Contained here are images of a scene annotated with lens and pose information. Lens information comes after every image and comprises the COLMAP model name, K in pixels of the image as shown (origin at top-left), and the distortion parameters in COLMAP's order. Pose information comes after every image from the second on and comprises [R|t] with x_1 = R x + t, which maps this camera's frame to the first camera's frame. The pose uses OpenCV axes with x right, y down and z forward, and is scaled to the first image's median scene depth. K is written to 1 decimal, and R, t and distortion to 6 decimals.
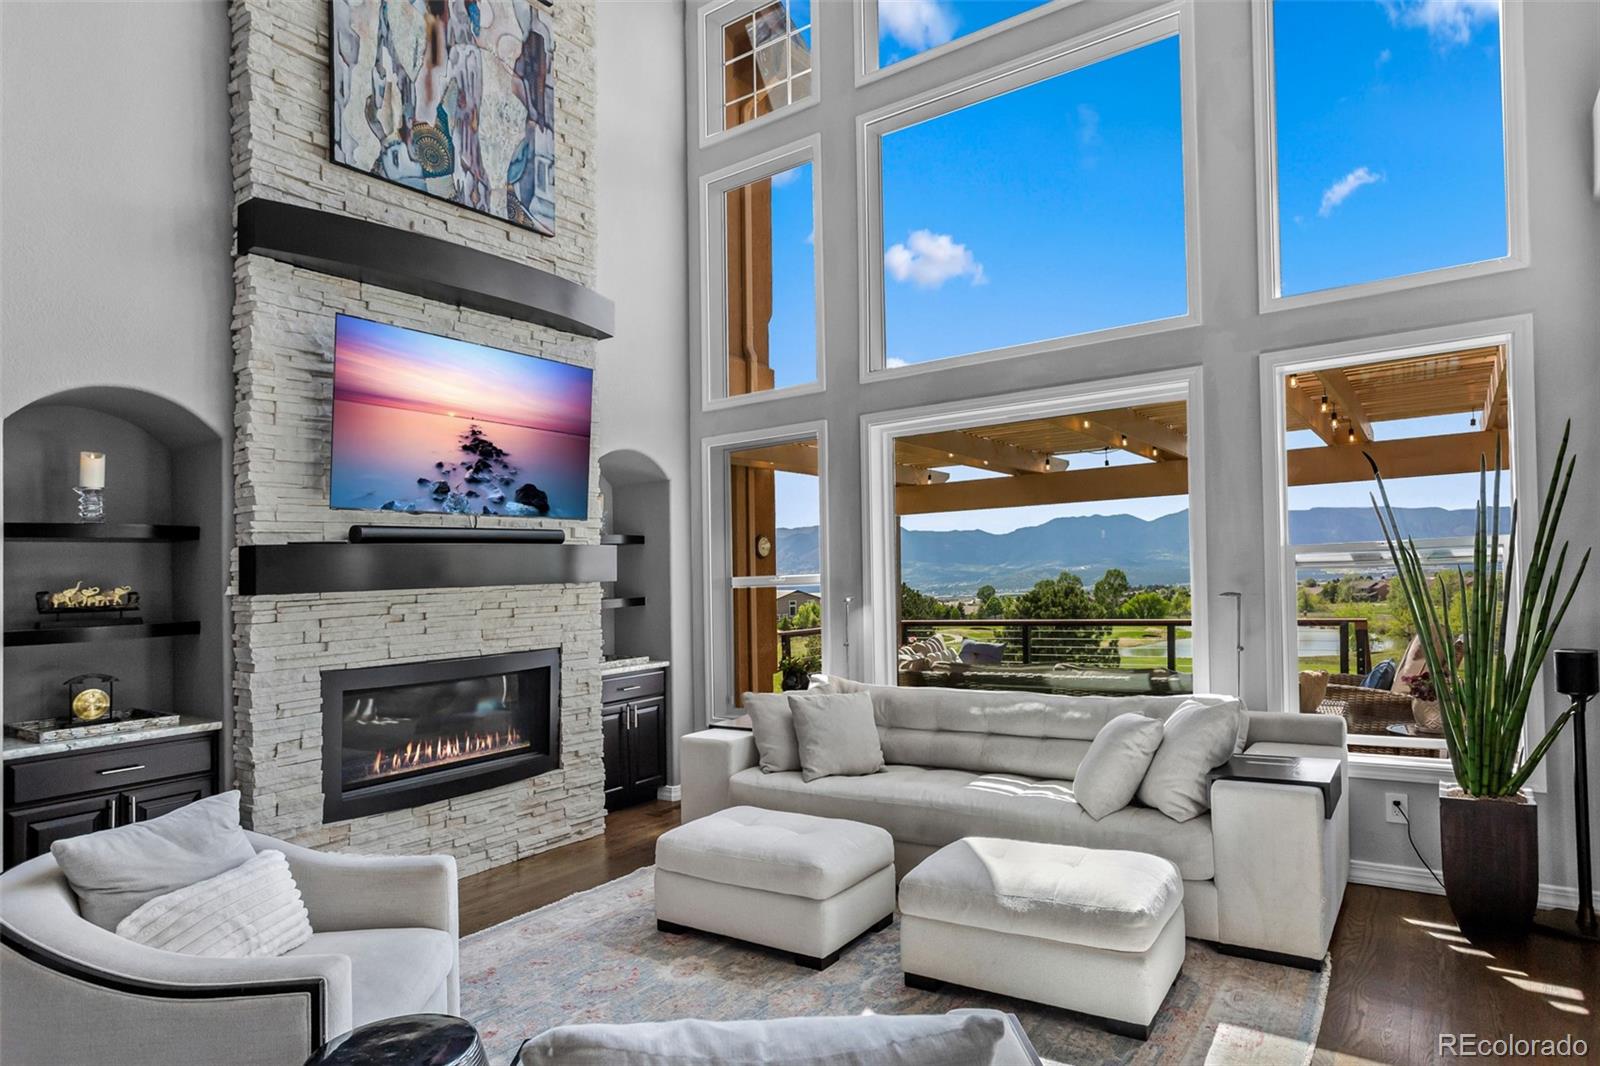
lens RADIAL K [[941.8, 0, 827.9], [0, 941.8, 547.2], [0, 0, 1]] dist [0.006950, 0.003414]
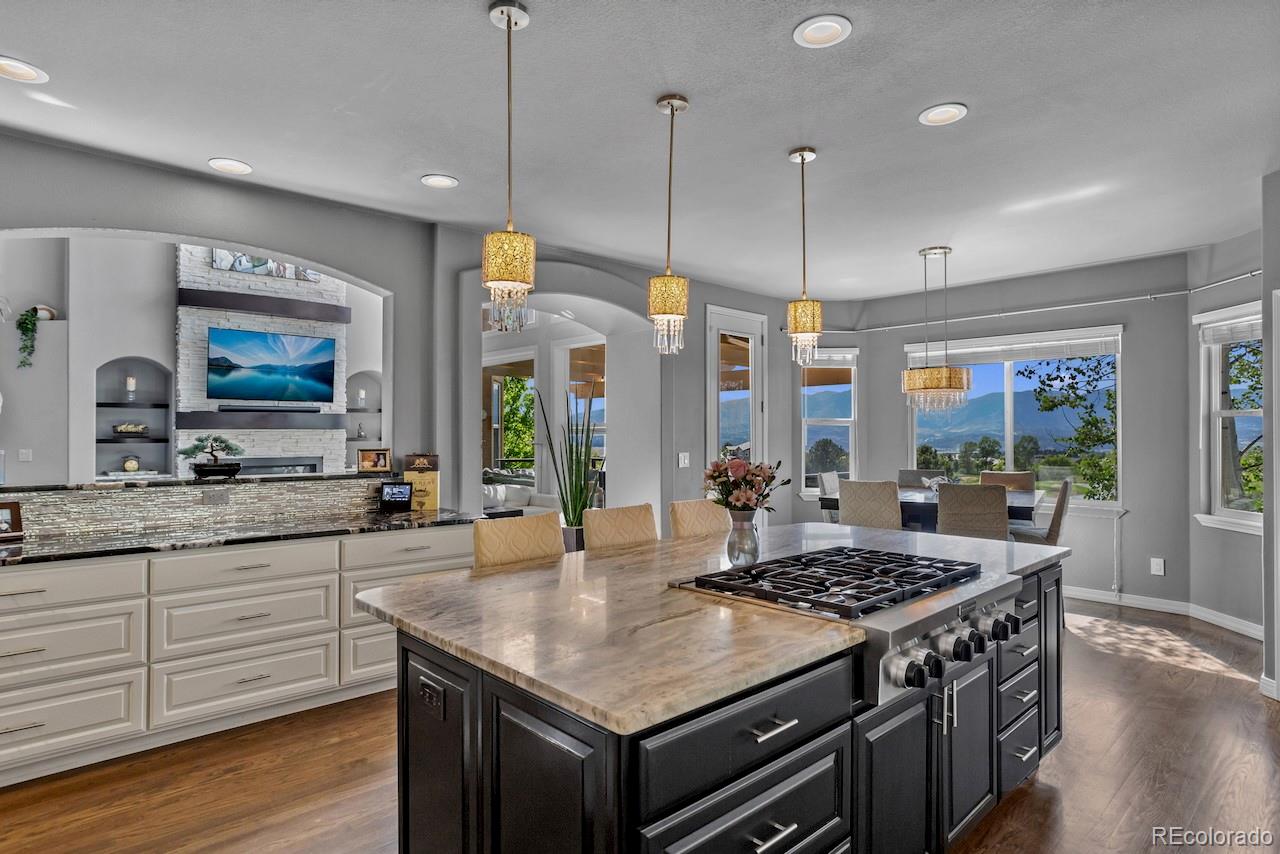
lens RADIAL K [[708.9, 0, 659.5], [0, 708.9, 433.5], [0, 0, 1]] dist [-0.004210, 0.003484]
pose [[0.975593, 0.034356, -0.216882, 1.087797], [-0.026789, 0.998929, 0.037737, -0.048305], [0.217946, -0.031006, 0.975468, -0.646400]]
